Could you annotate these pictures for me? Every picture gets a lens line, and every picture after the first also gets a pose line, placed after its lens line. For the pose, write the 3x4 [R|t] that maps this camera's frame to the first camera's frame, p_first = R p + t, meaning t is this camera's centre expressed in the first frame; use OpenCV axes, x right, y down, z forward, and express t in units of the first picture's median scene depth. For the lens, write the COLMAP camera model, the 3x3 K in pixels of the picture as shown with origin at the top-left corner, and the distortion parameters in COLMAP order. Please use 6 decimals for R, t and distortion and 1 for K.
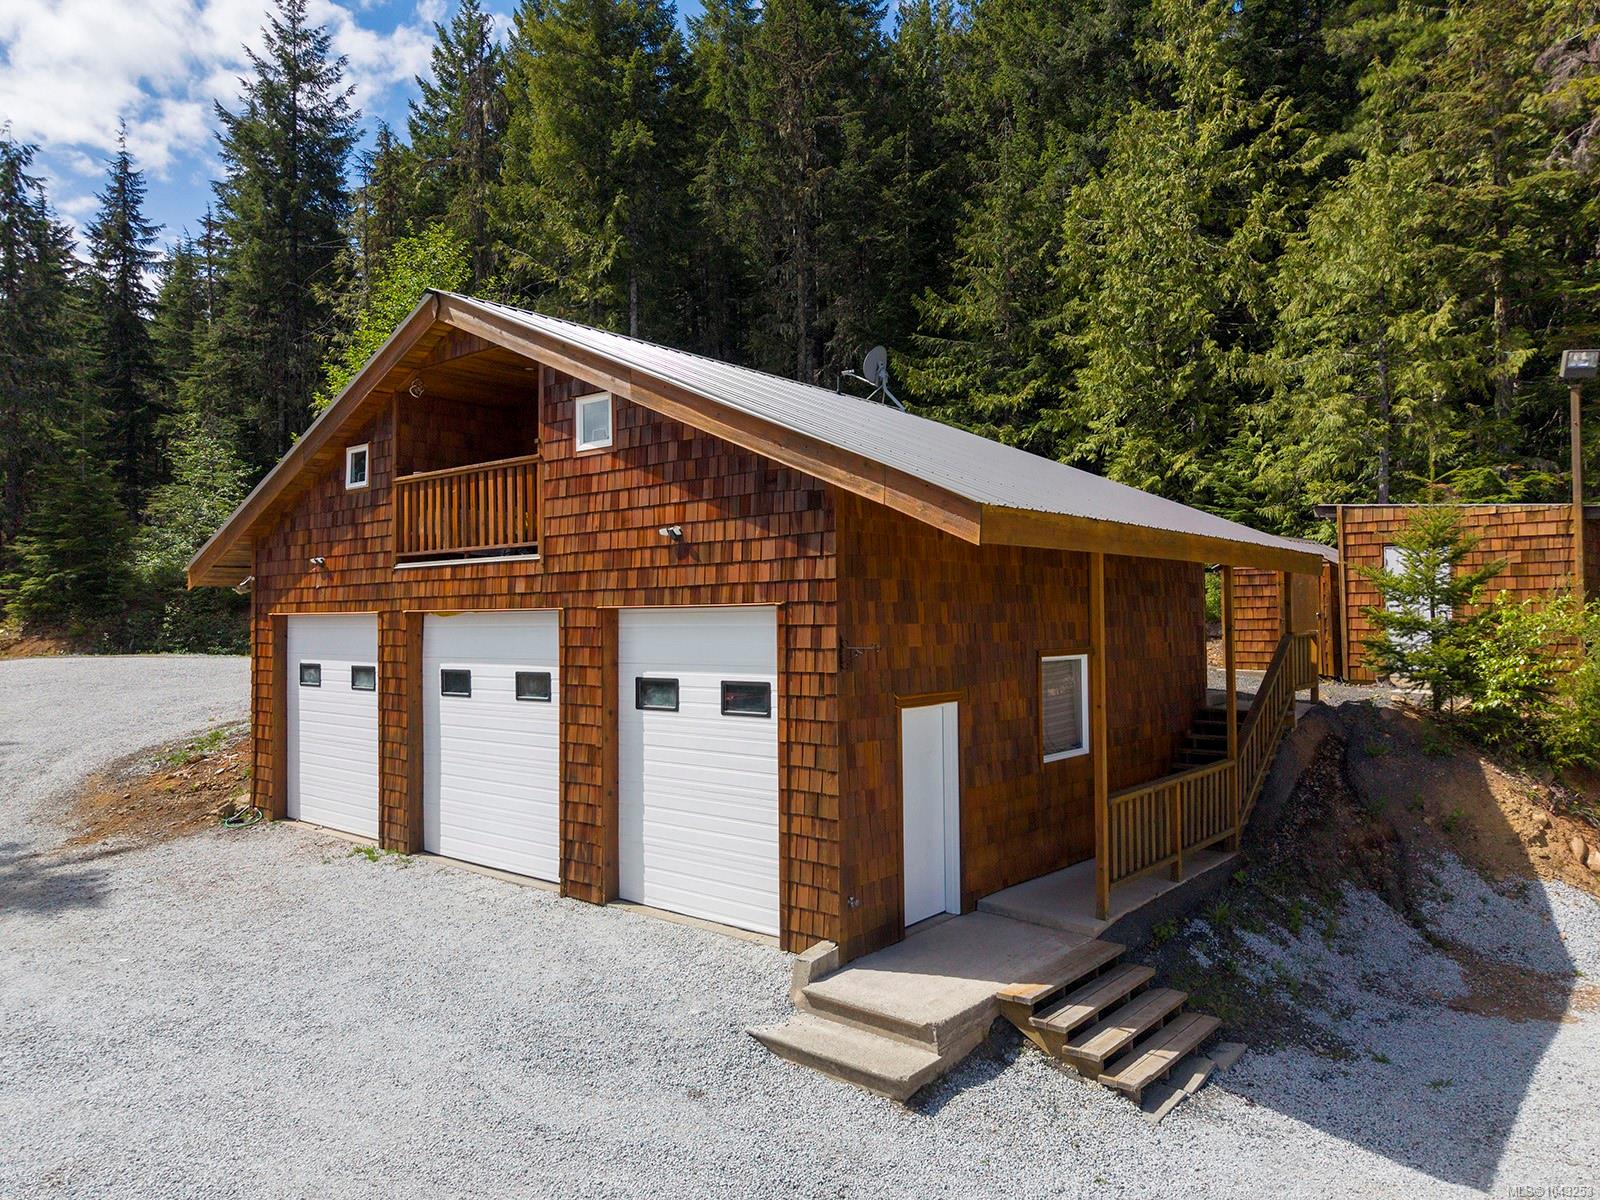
lens RADIAL K [[1058.5, 0, 800.0], [0, 1058.5, 600.0], [0, 0, 1]] dist [0.003888, -0.004792]
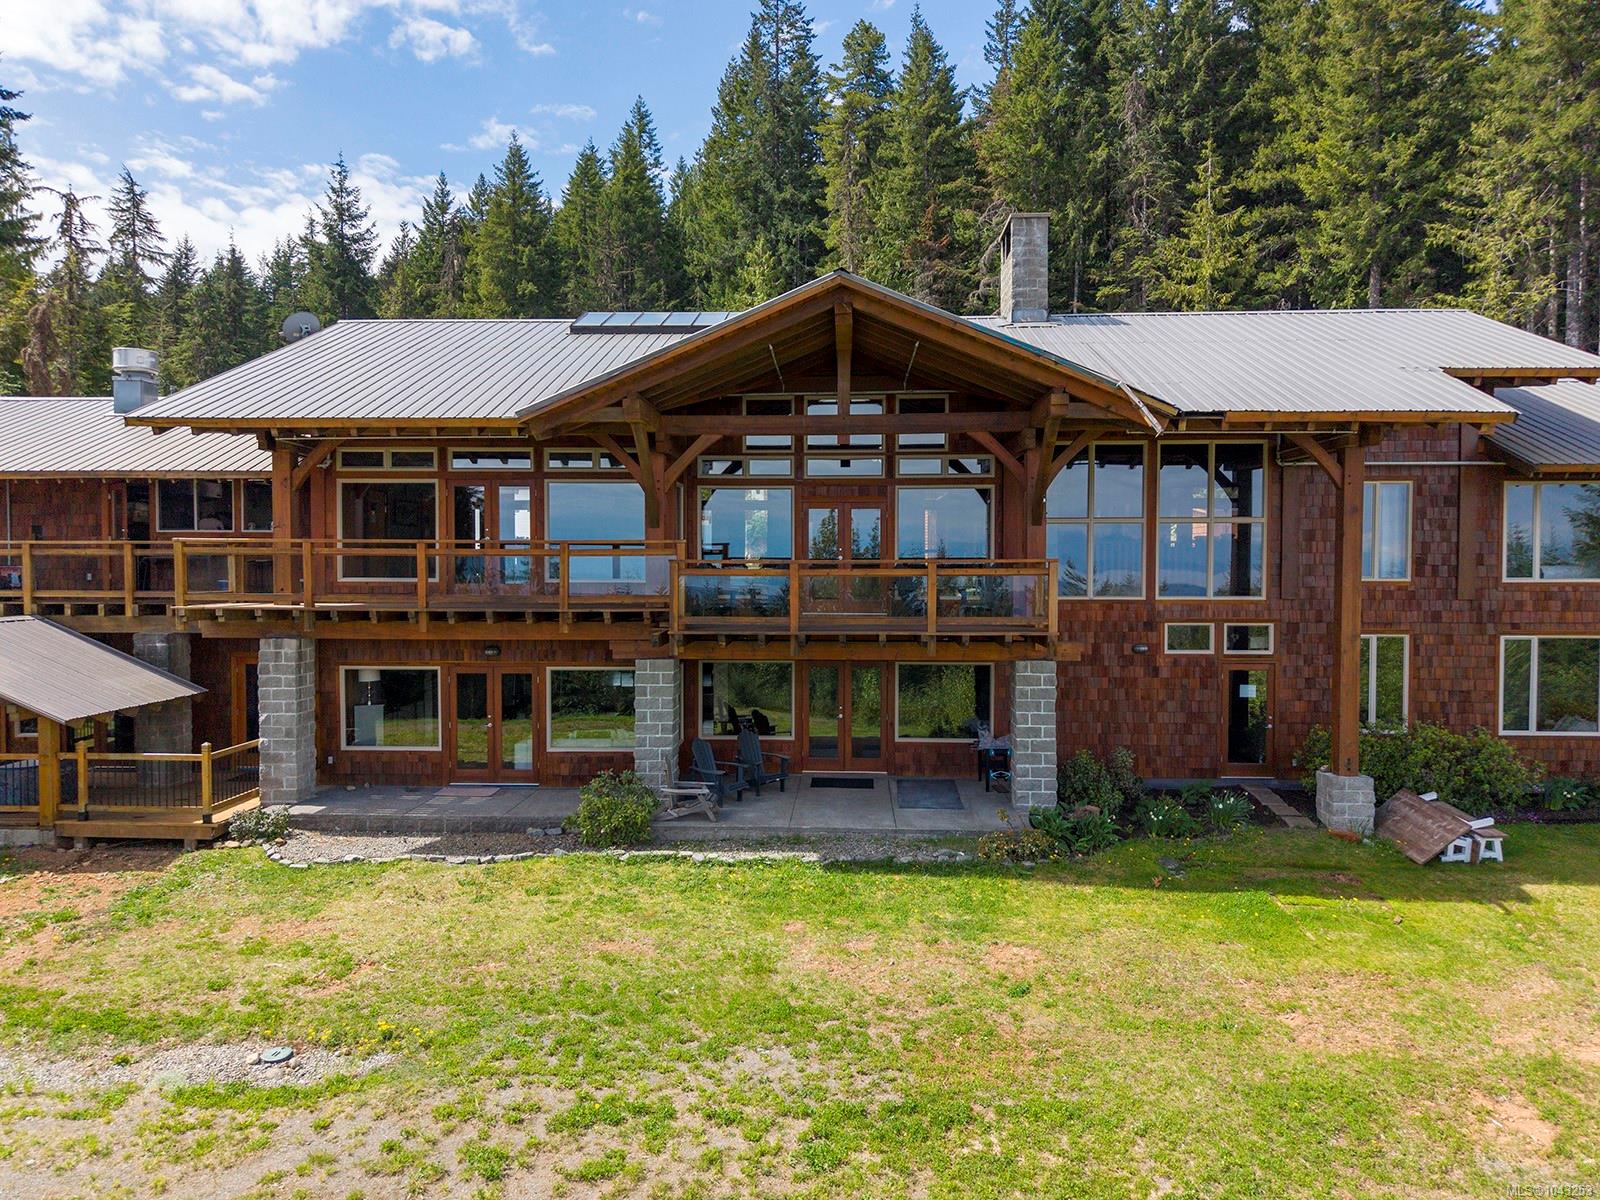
lens RADIAL K [[1099.8, 0, 779.7], [0, 1099.8, 597.8], [0, 0, 1]] dist [0.003367, -0.000533]
pose [[0.999477, 0.004840, 0.031984, 0.632910], [-0.006352, 0.998859, 0.047333, 0.171485], [-0.031718, -0.047512, 0.998367, -2.822966]]
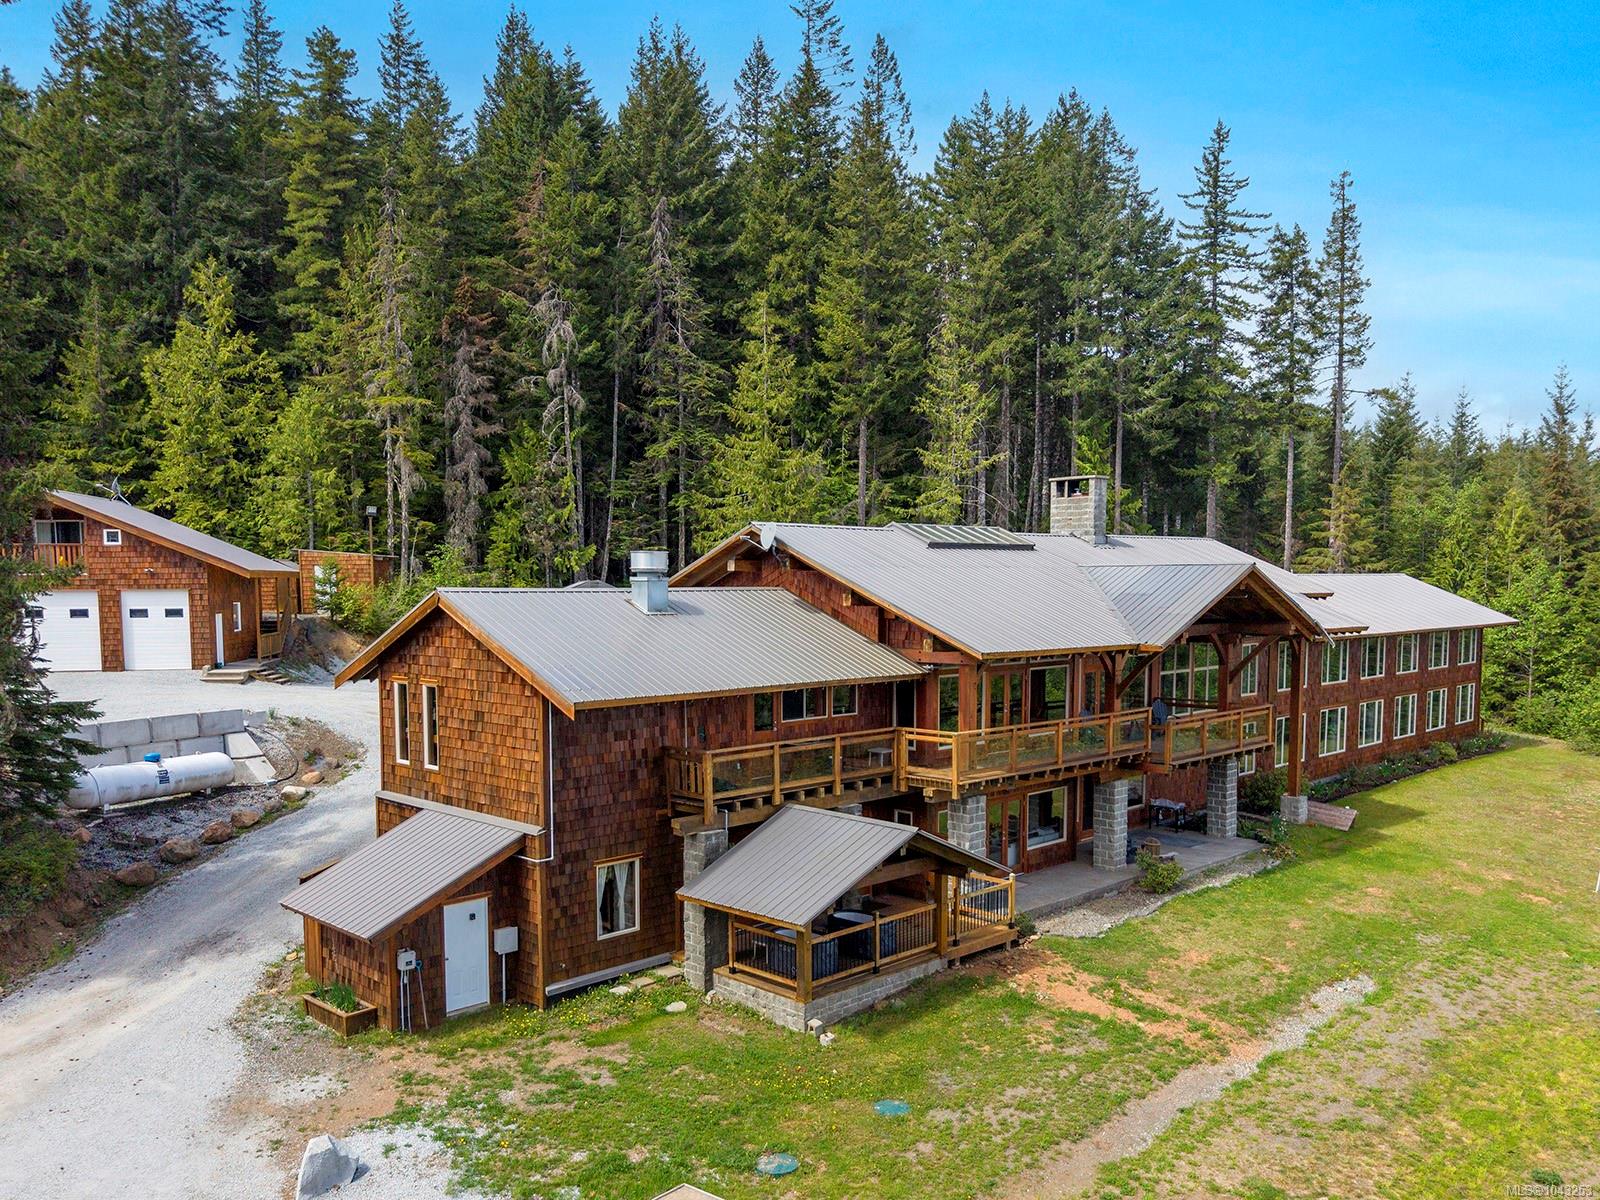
lens RADIAL K [[1316.2, 0, 800.7], [0, 1316.2, 669.5], [0, 0, 1]] dist [0.009518, 0.004660]
pose [[0.637733, -0.050752, 0.768583, -1.582196], [-0.011752, 0.997070, 0.075591, -0.064568], [-0.770168, -0.057240, 0.635268, -2.659620]]
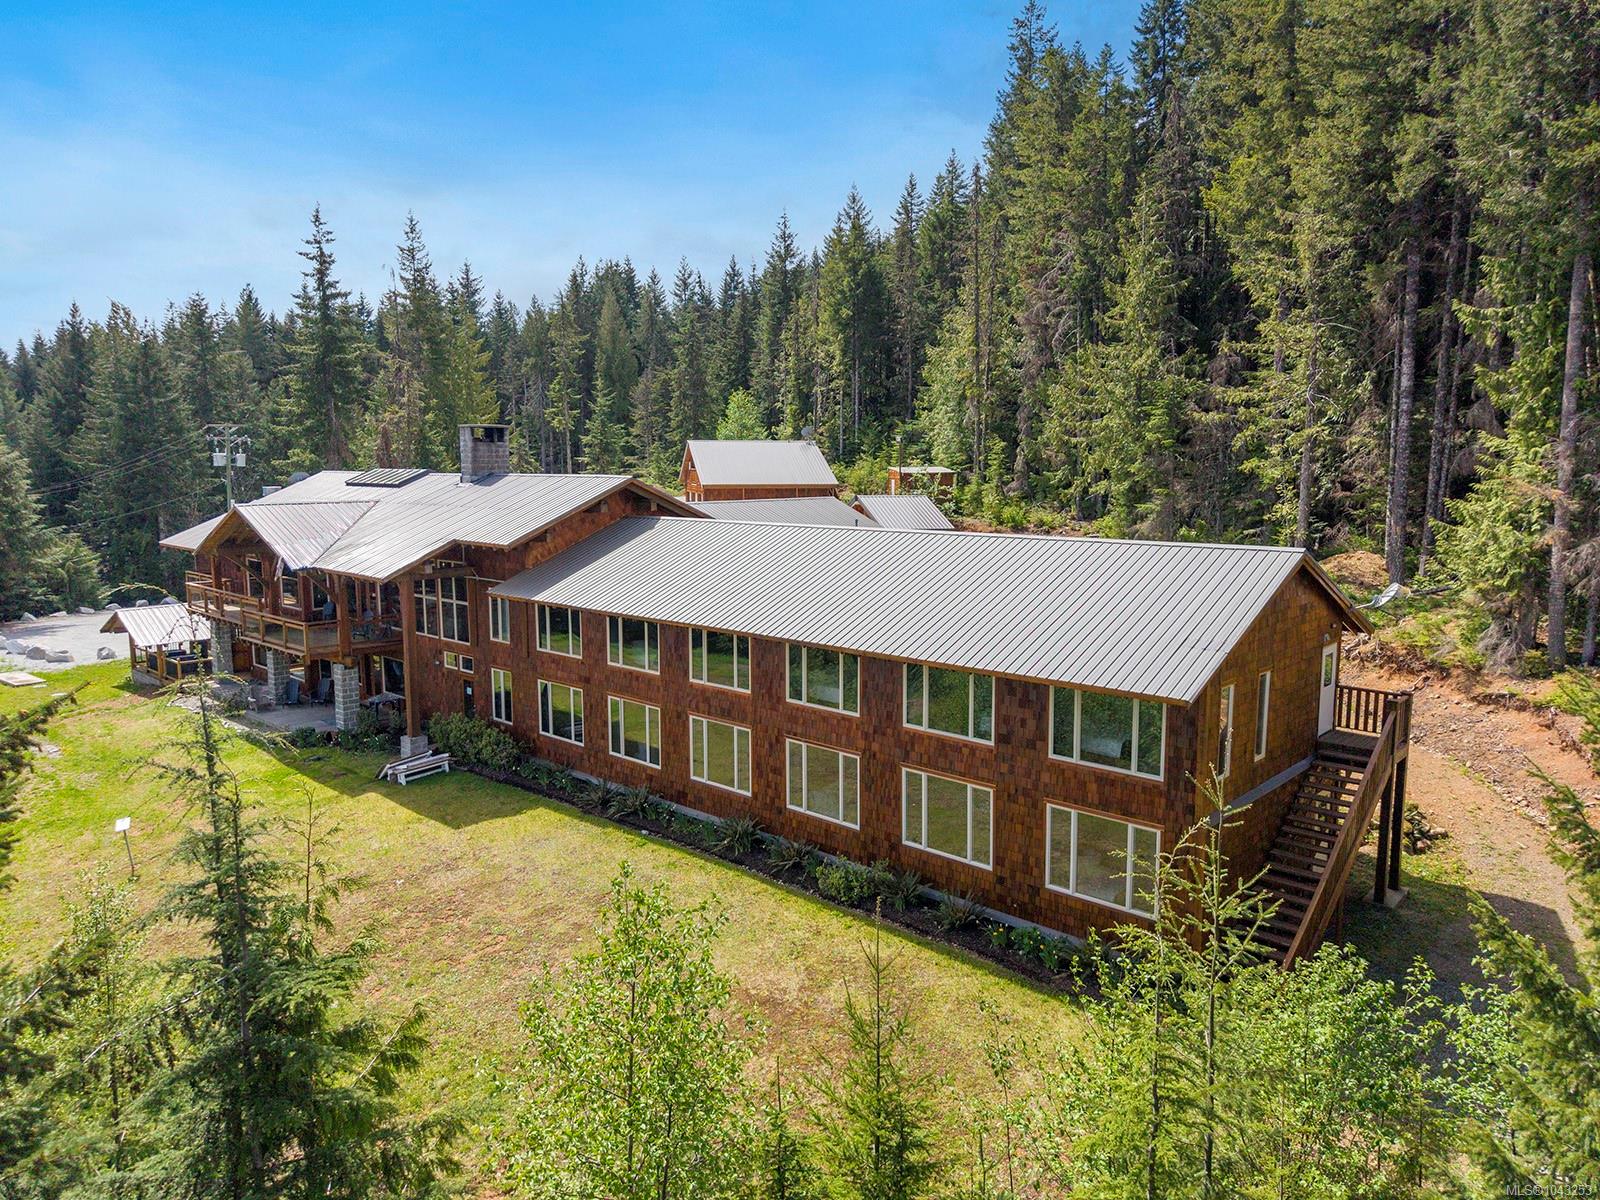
lens RADIAL K [[1058.5, 0, 800.0], [0, 1058.5, 600.0], [0, 0, 1]] dist [0.003888, -0.004792]
pose [[0.793598, 0.078461, -0.603363, 3.265247], [0.008167, 0.990188, 0.139505, -0.188904], [0.608388, -0.115638, 0.785170, -2.935737]]
